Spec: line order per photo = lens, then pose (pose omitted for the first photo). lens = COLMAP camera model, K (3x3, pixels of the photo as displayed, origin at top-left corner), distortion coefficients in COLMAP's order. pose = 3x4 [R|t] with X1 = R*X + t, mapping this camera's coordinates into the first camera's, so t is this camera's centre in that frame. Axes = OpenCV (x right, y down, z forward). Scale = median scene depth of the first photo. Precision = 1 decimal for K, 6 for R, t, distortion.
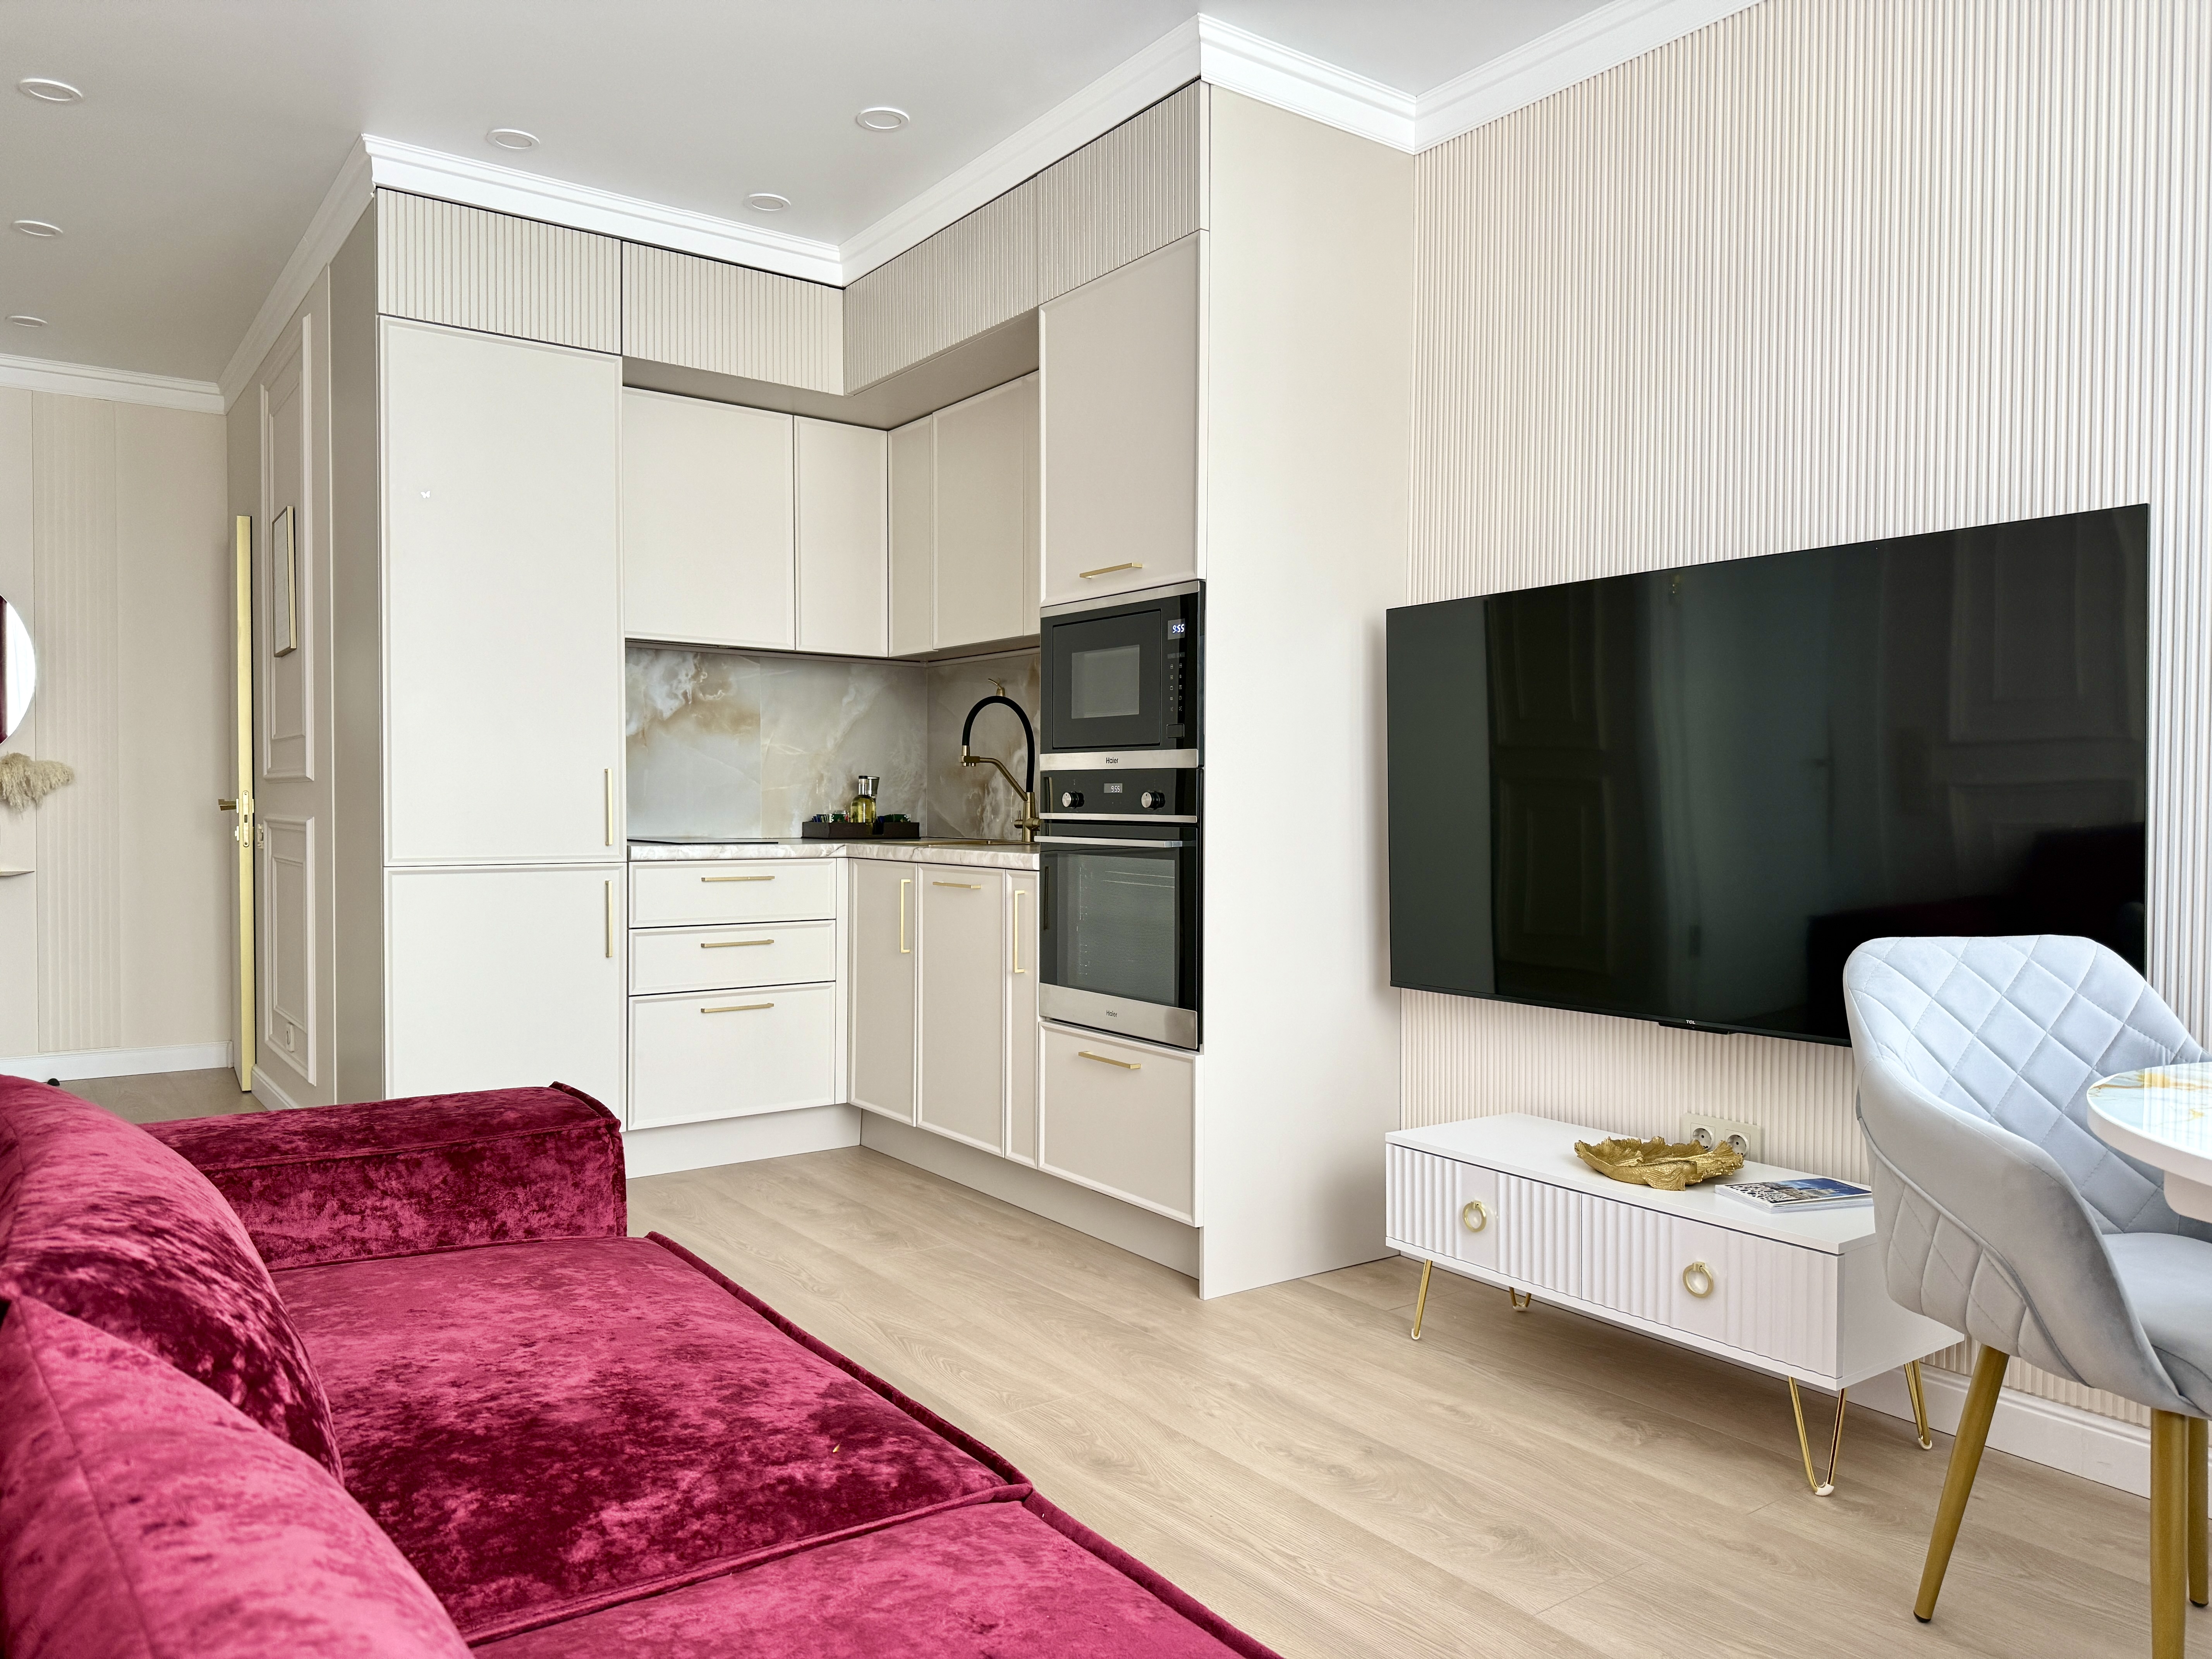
lens RADIAL K [[1593.9, 0, 1110.0], [0, 1593.9, 832.7], [0, 0, 1]] dist [0.025781, -0.013471]
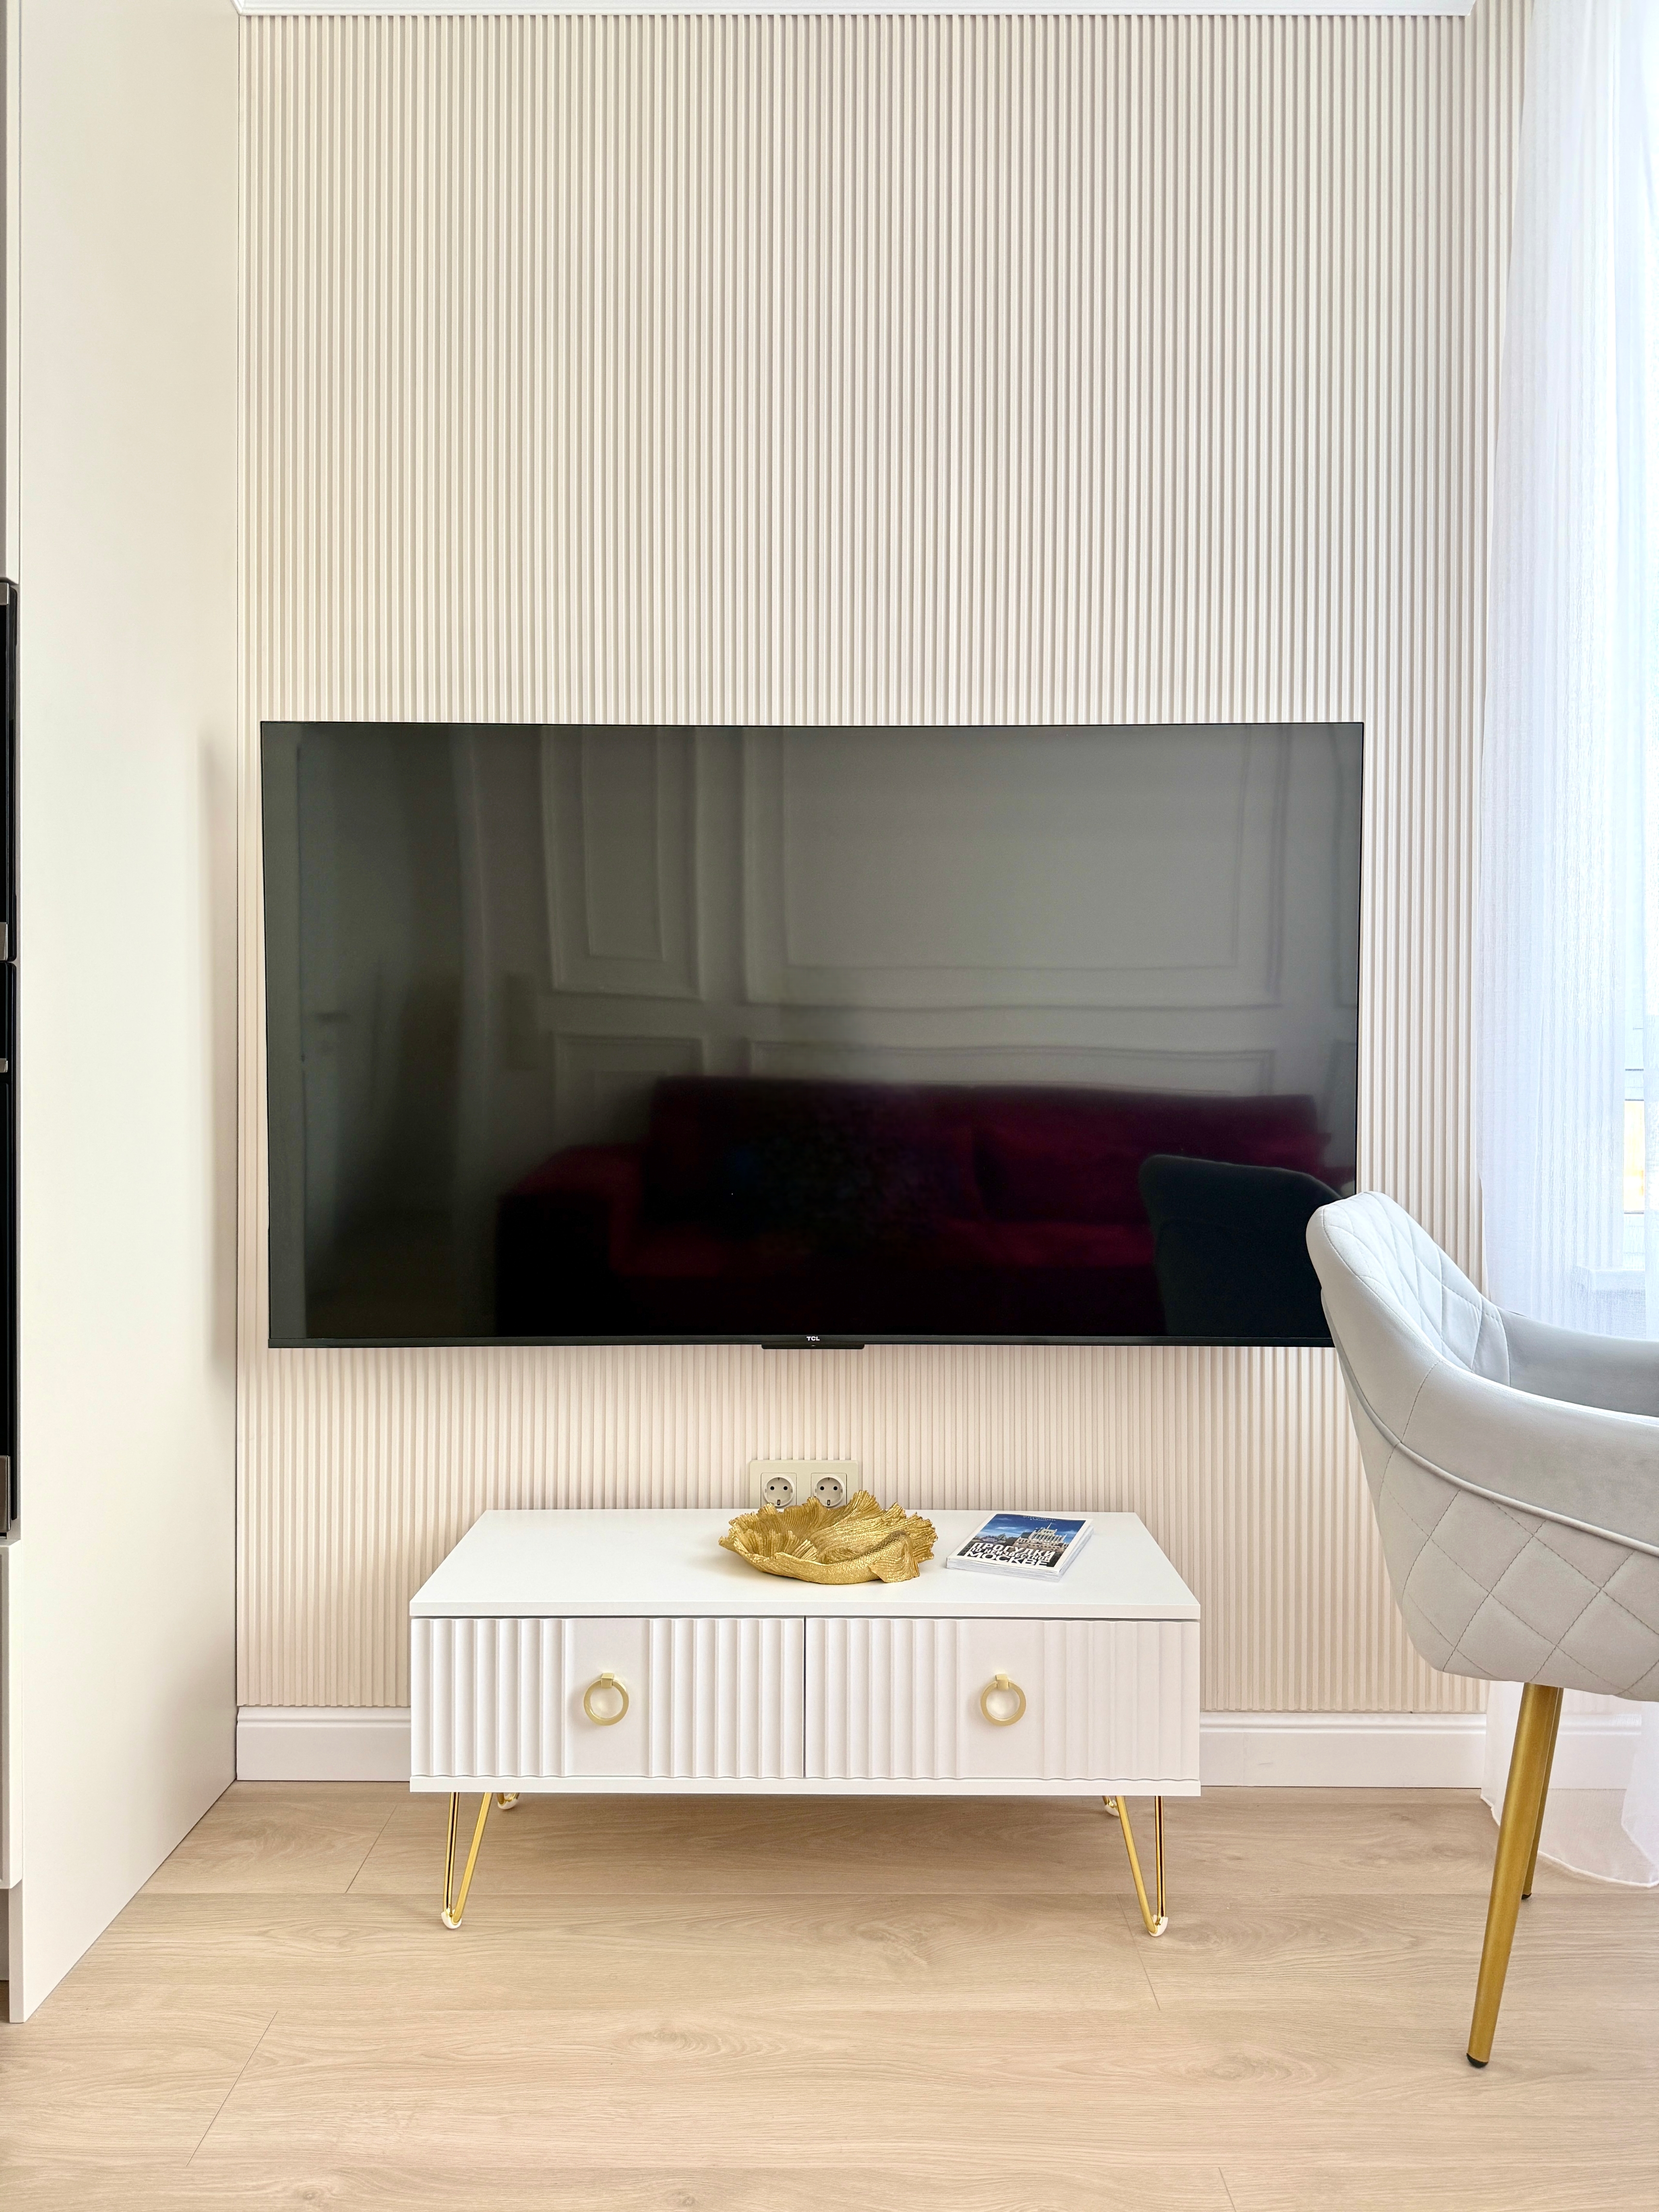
lens RADIAL K [[1593.9, 0, 827.4], [0, 1593.9, 1093.2], [0, 0, 1]] dist [0.025781, -0.013471]
pose [[0.584402, -0.007861, 0.811426, -0.228872], [0.013410, 0.999910, 0.000029, 0.004540], [-0.811353, 0.010864, 0.584455, 0.564033]]
